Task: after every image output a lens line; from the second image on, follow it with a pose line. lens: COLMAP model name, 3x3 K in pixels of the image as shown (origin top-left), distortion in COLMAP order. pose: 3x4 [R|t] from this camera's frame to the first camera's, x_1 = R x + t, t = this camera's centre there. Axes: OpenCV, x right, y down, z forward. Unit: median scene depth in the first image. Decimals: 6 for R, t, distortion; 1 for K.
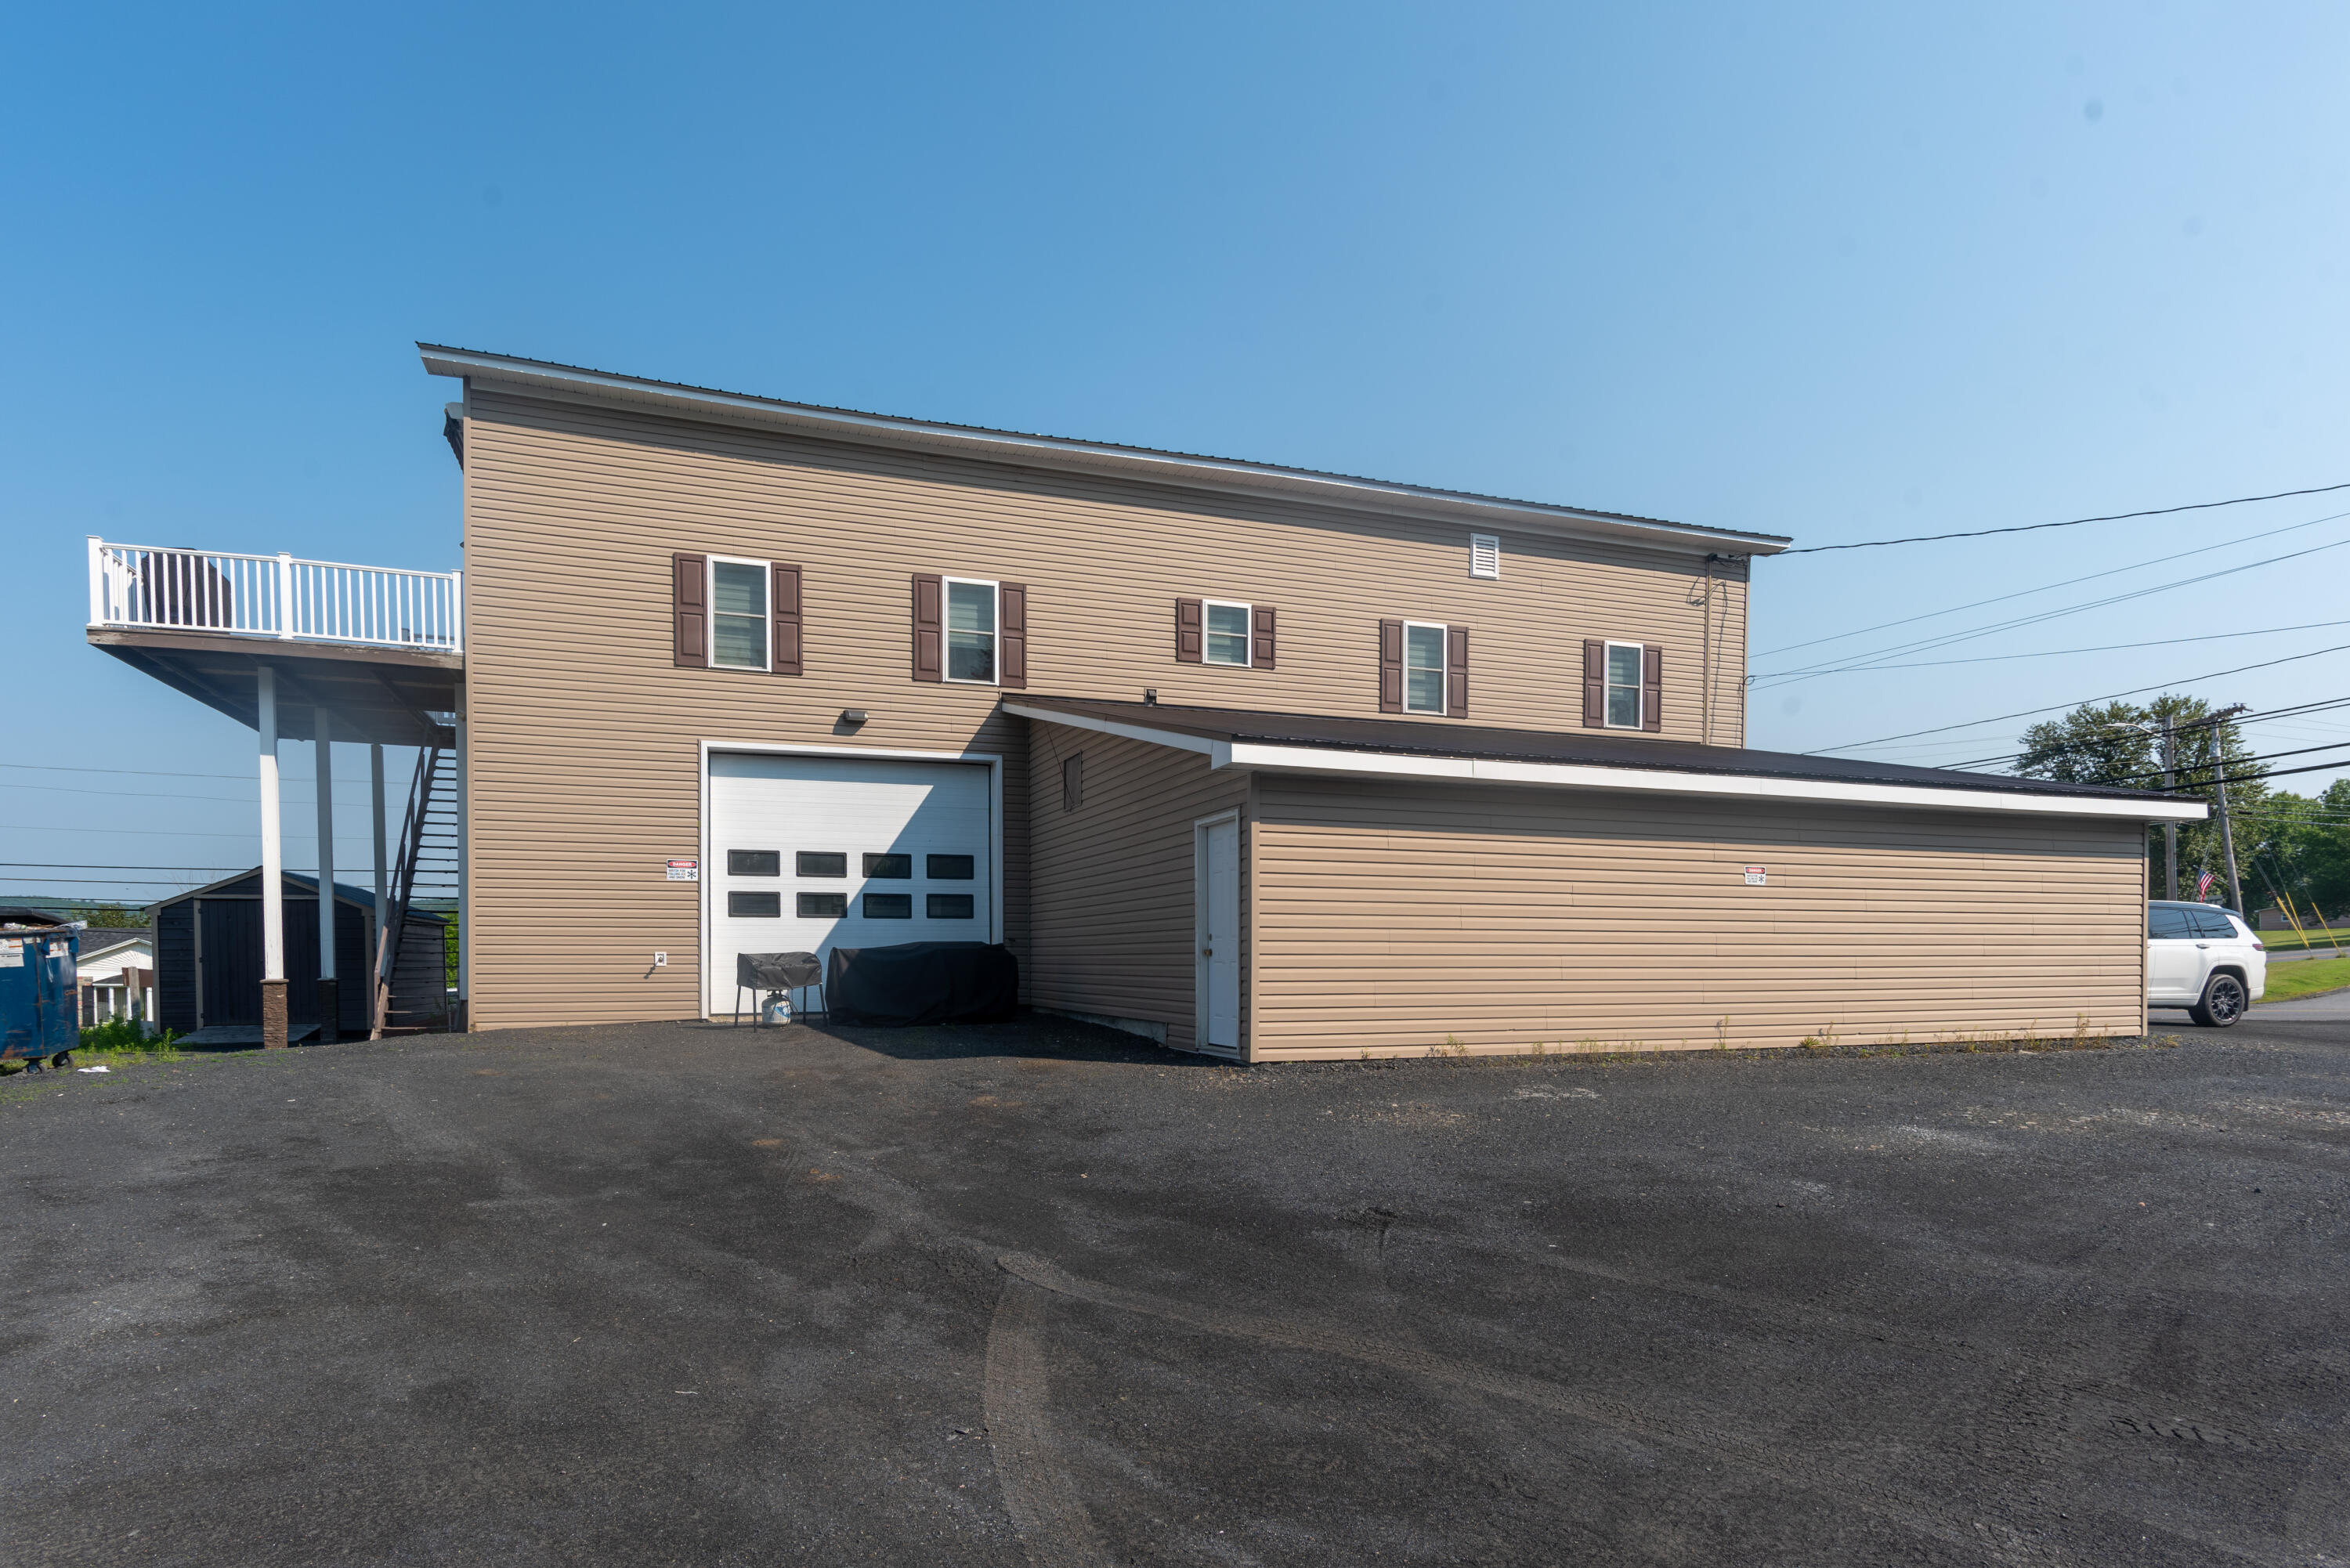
lens RADIAL K [[1245.3, 0, 1177.7], [0, 1245.3, 982.5], [0, 0, 1]] dist [-0.001373, 0.000771]
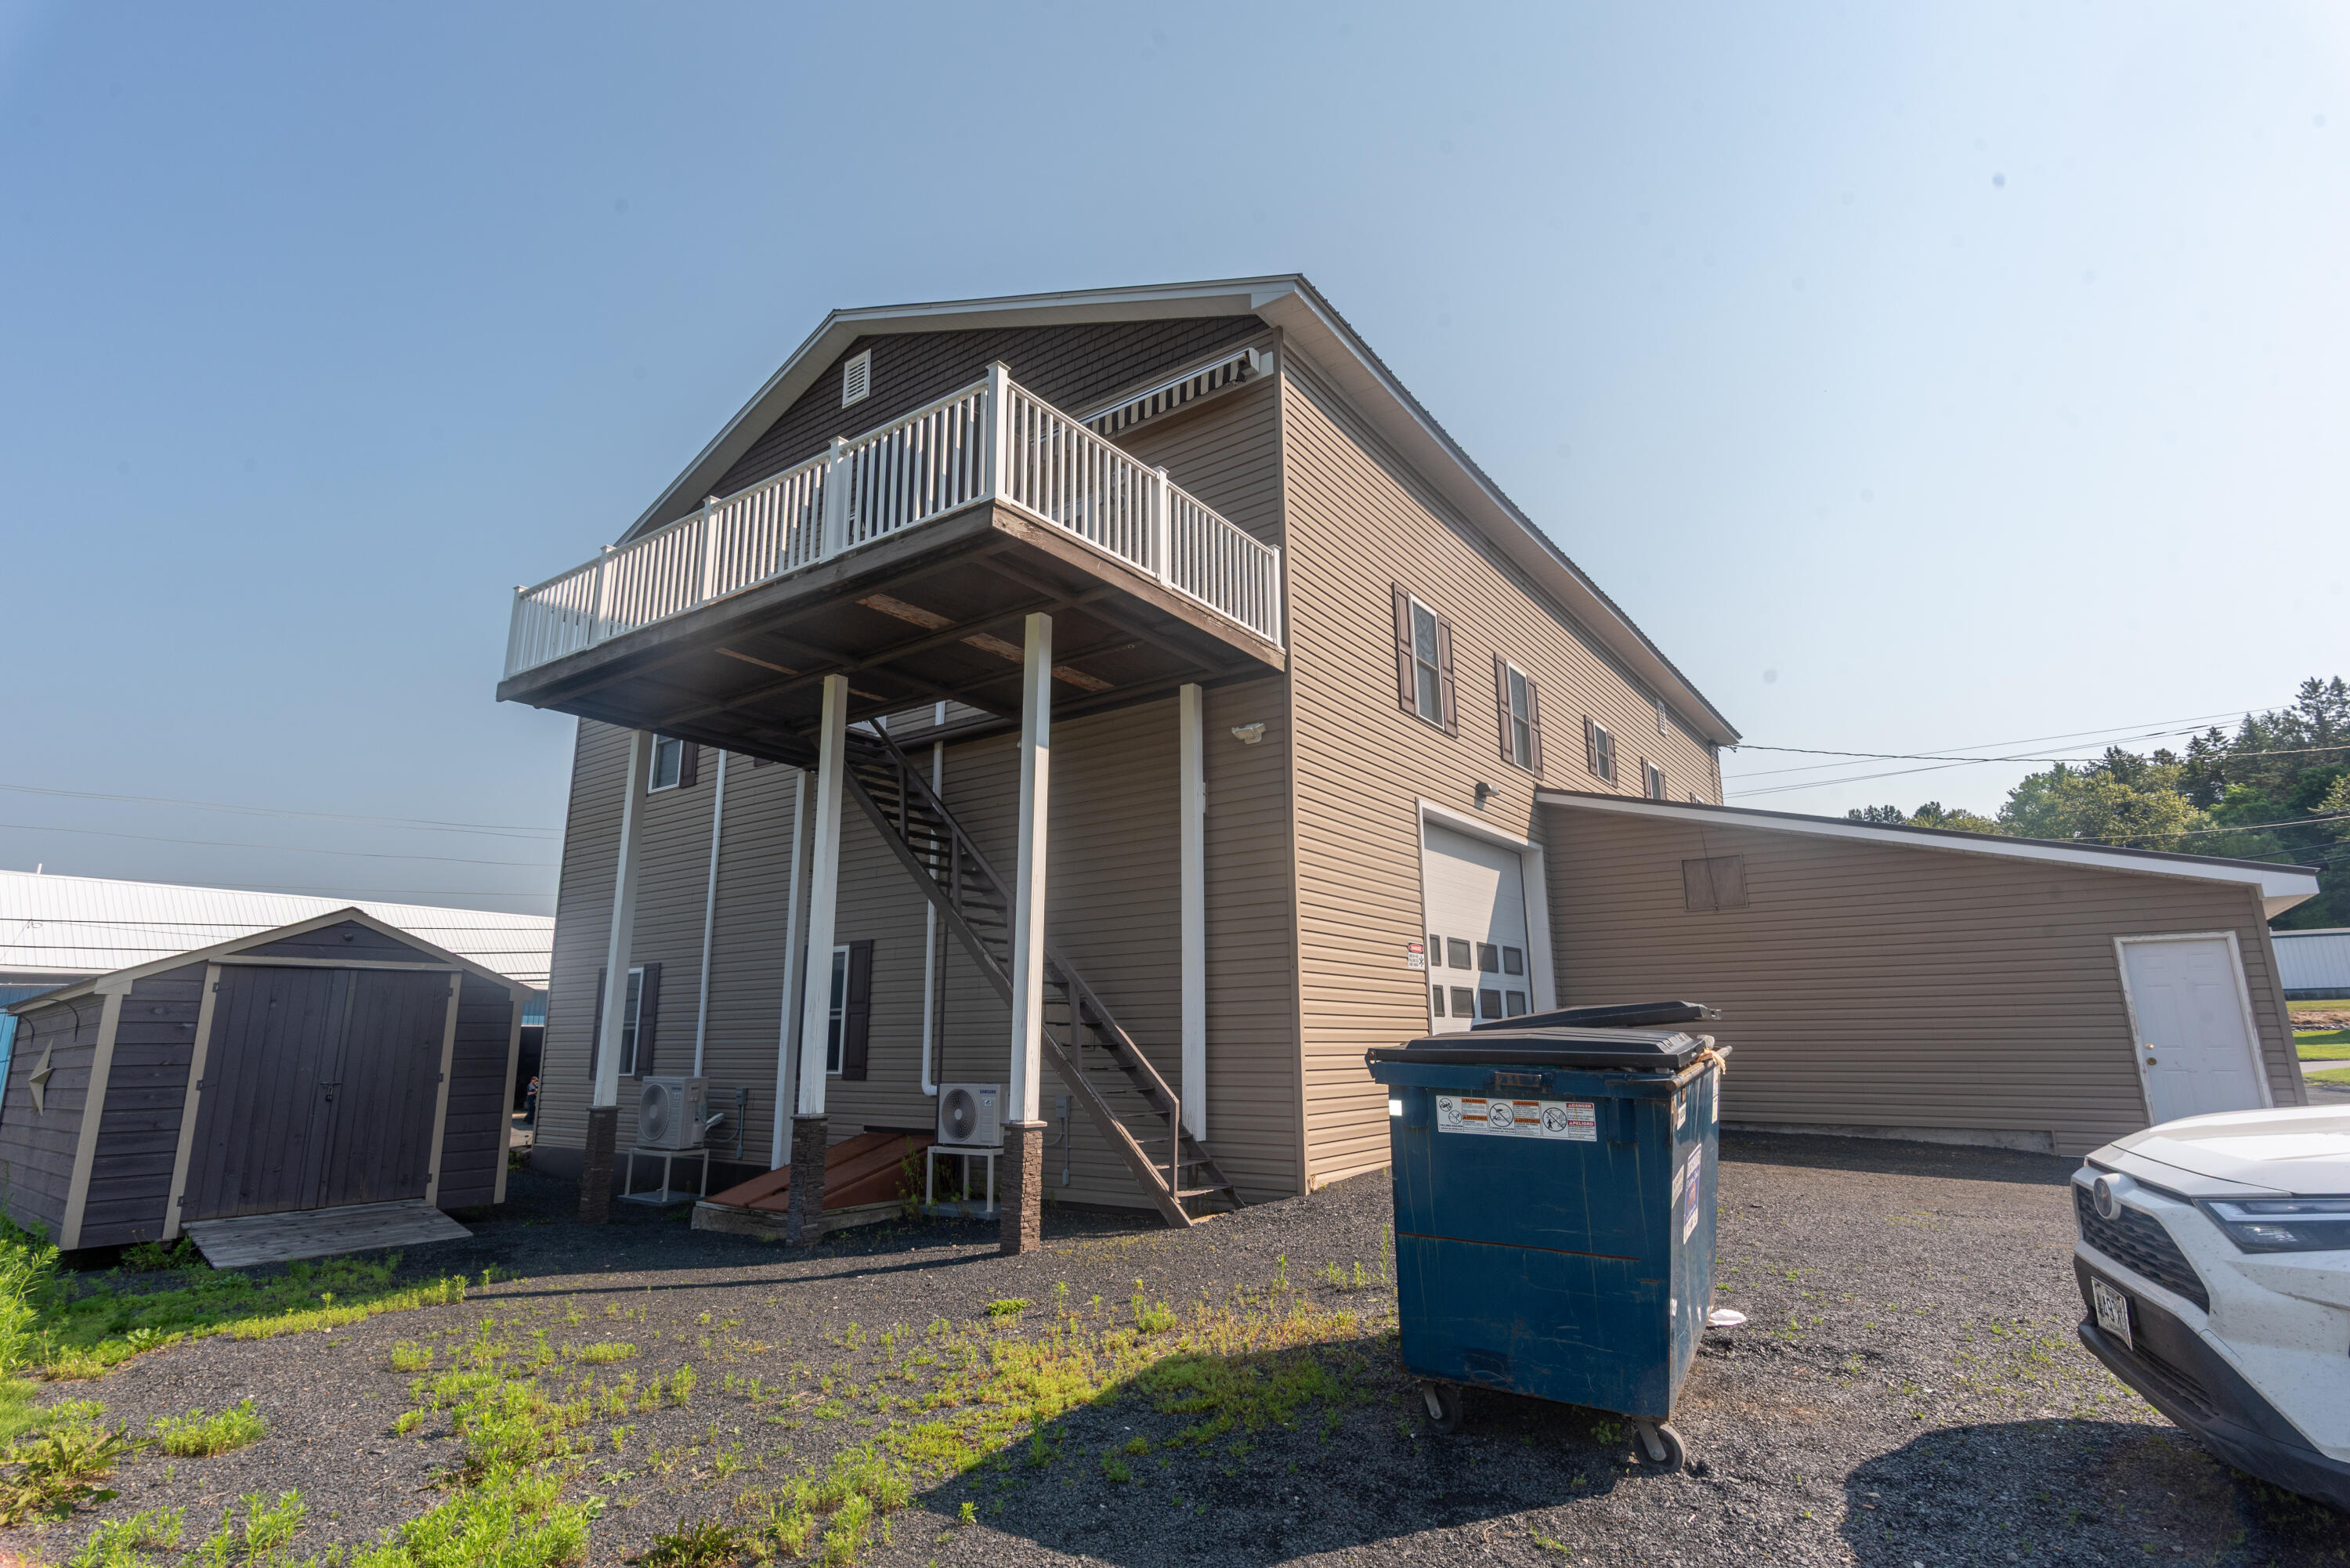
lens RADIAL K [[1158.9, 0, 1168.3], [0, 1158.9, 780.7], [0, 0, 1]] dist [0.000835, 0.000179]
pose [[0.826710, 0.120006, 0.549682, -0.837224], [0.014393, 0.972157, -0.233887, -0.025464], [-0.562445, 0.201268, 0.801964, 0.420974]]
